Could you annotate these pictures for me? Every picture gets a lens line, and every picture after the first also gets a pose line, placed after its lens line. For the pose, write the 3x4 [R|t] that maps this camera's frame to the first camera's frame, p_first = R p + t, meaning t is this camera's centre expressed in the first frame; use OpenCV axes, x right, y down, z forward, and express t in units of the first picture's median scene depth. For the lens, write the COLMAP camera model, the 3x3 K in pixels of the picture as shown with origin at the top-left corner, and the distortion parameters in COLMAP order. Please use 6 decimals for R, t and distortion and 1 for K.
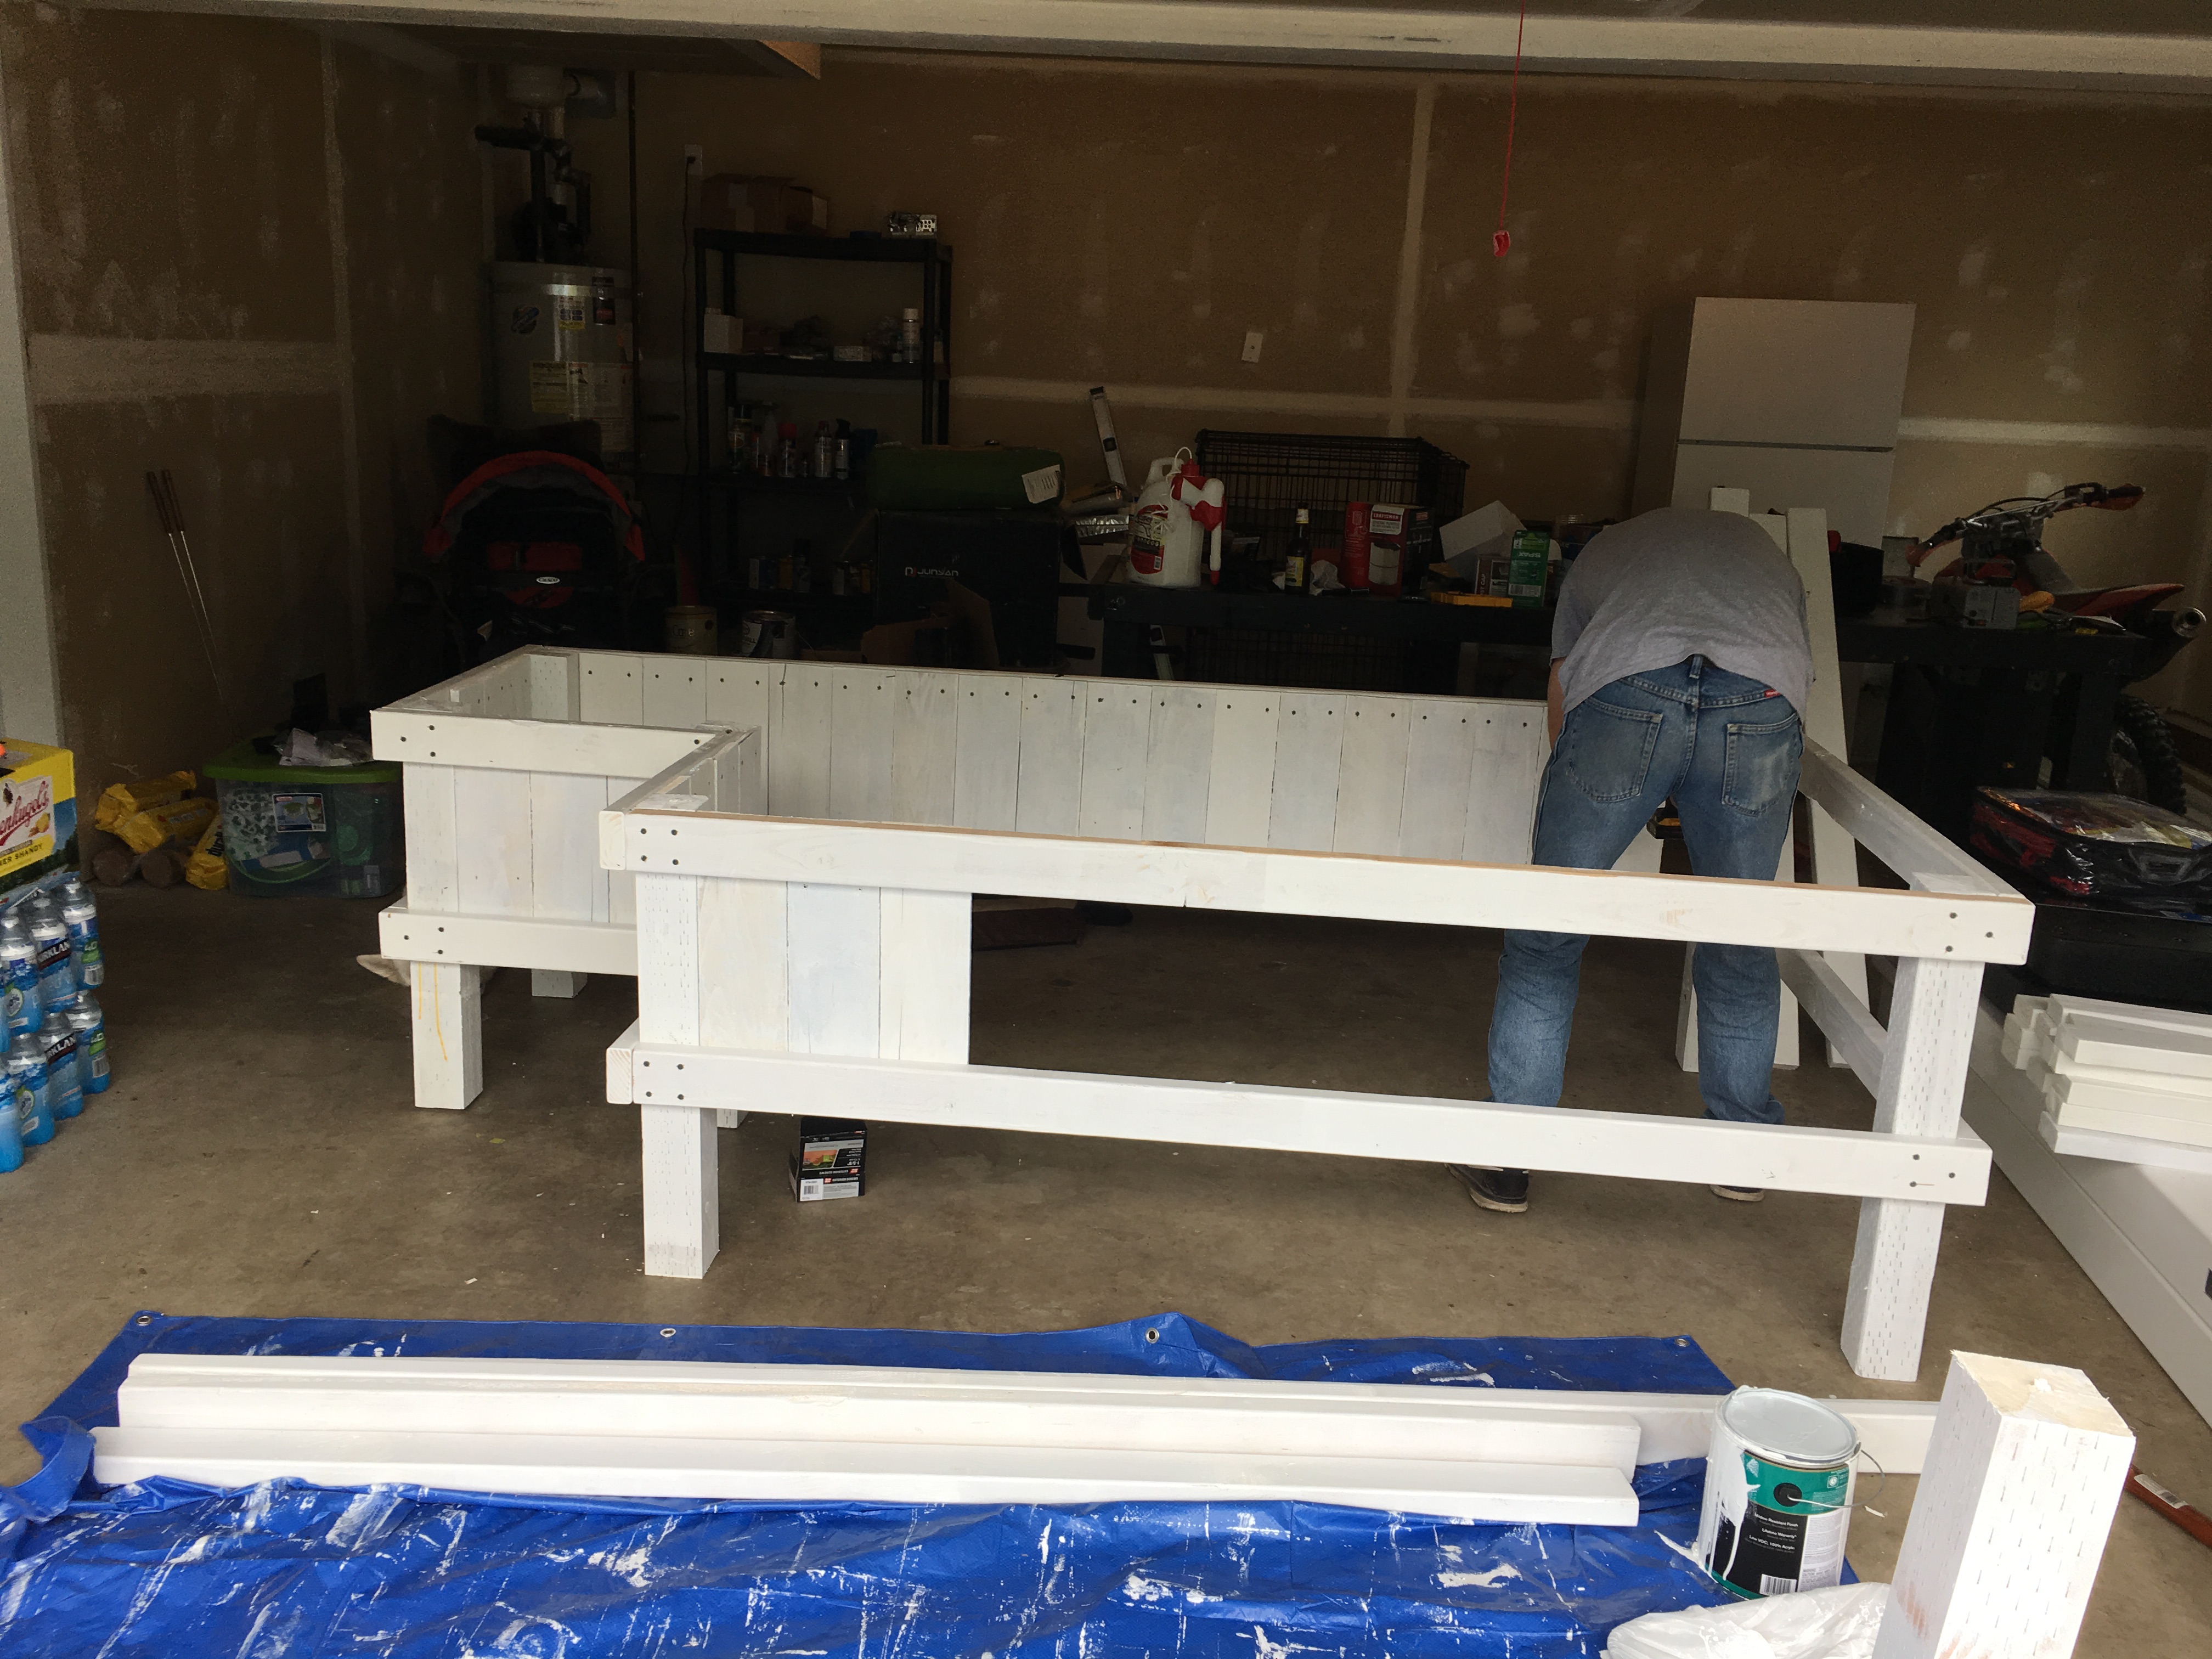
lens RADIAL K [[1966.8, 0, 1106.0], [0, 1966.8, 829.5], [0, 0, 1]] dist [0.107036, -0.133297]
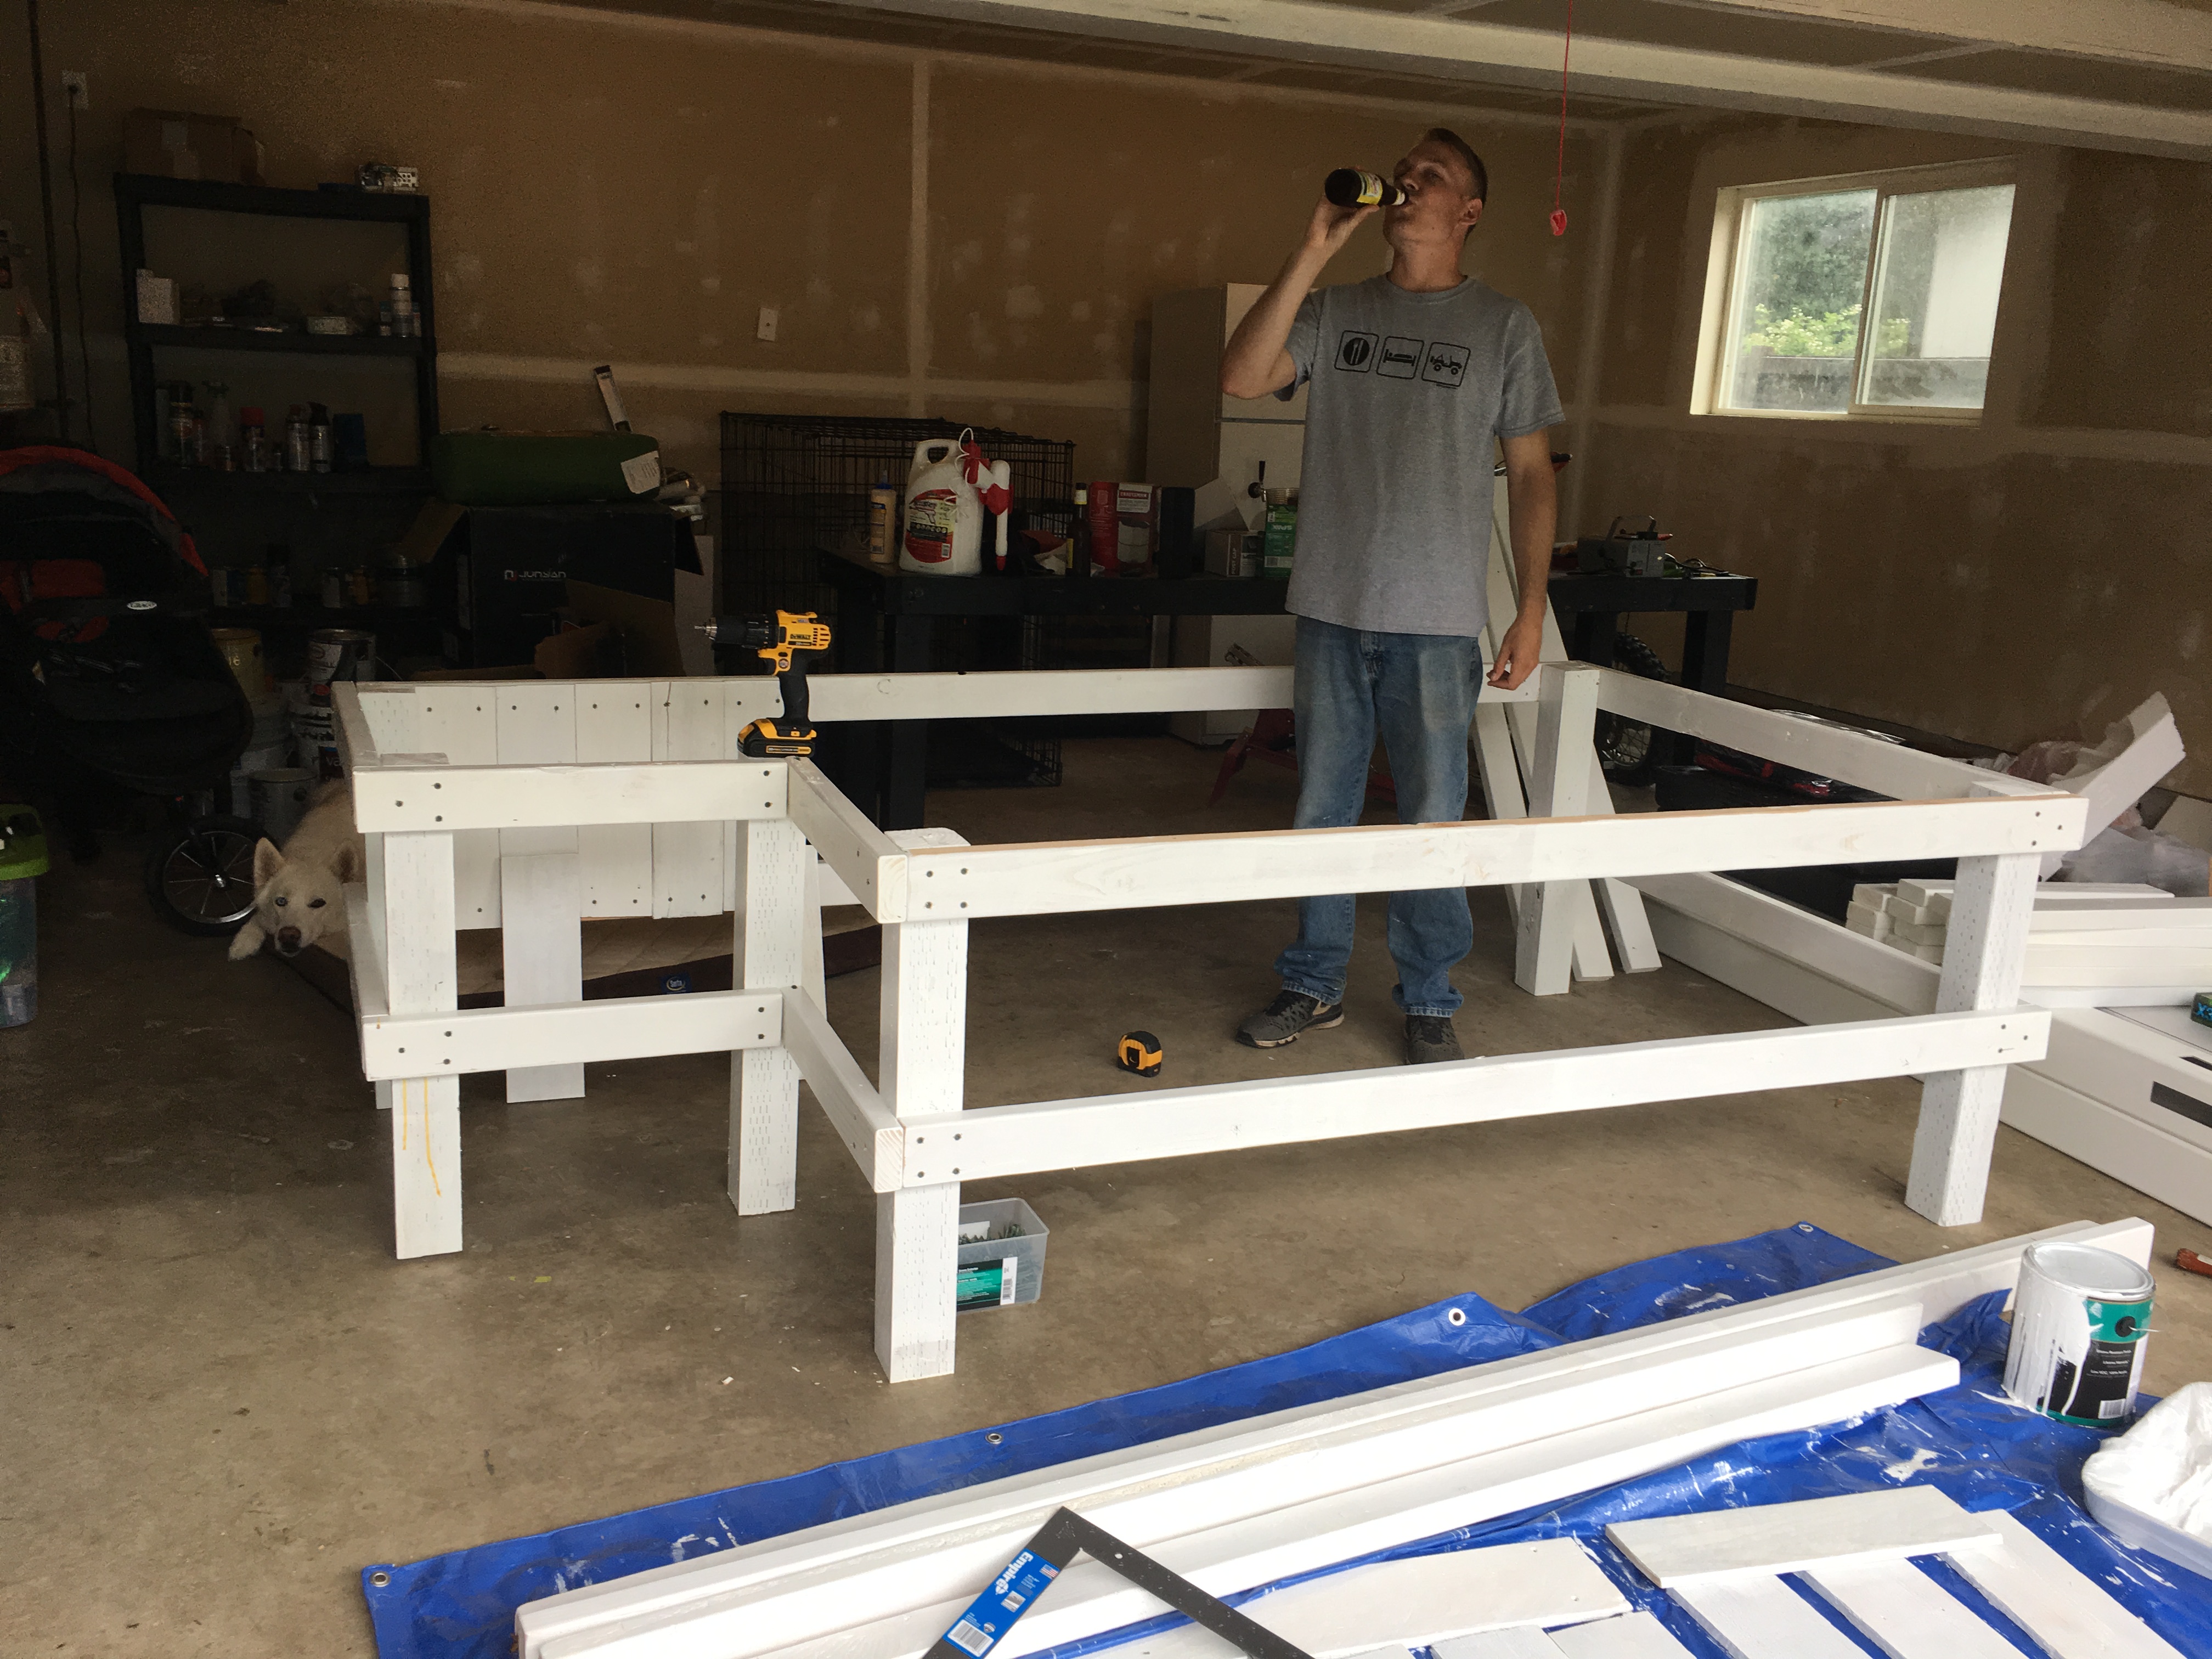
lens RADIAL K [[1966.8, 0, 1106.0], [0, 1966.8, 829.5], [0, 0, 1]] dist [0.107036, -0.133297]
pose [[0.891747, -0.106583, 0.439804, -0.283920], [0.103368, 0.994149, 0.031335, -0.019741], [-0.440570, 0.017519, 0.897547, 0.097751]]
